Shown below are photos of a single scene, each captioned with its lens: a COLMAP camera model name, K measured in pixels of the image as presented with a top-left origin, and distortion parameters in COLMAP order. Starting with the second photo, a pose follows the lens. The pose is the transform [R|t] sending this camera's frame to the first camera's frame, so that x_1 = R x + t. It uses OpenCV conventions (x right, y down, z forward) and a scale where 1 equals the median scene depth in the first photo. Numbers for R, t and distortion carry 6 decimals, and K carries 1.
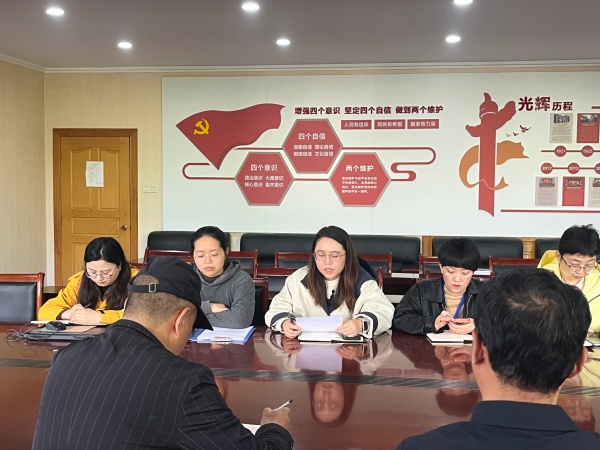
lens RADIAL K [[748.3, 0, 299.4], [0, 748.3, 227.4], [0, 0, 1]] dist [0.080967, 0.000000]
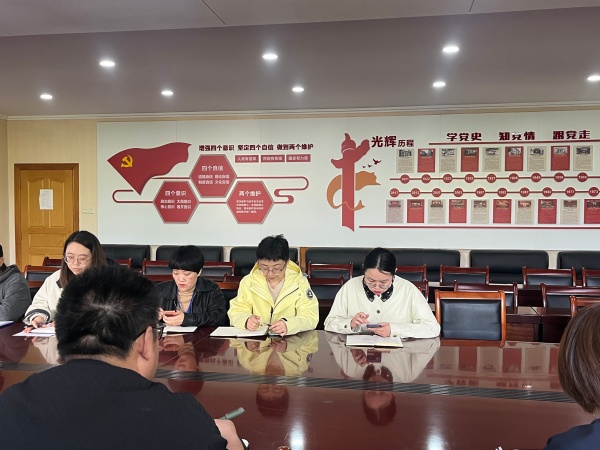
lens RADIAL K [[619.6, 0, 300.6], [0, 619.6, 222.5], [0, 0, 1]] dist [0.086531, 0.000000]
pose [[0.999068, -0.004859, -0.042887, 0.209221], [0.003494, 0.999487, -0.031842, 0.002959], [0.043019, 0.031662, 0.998572, -0.030259]]
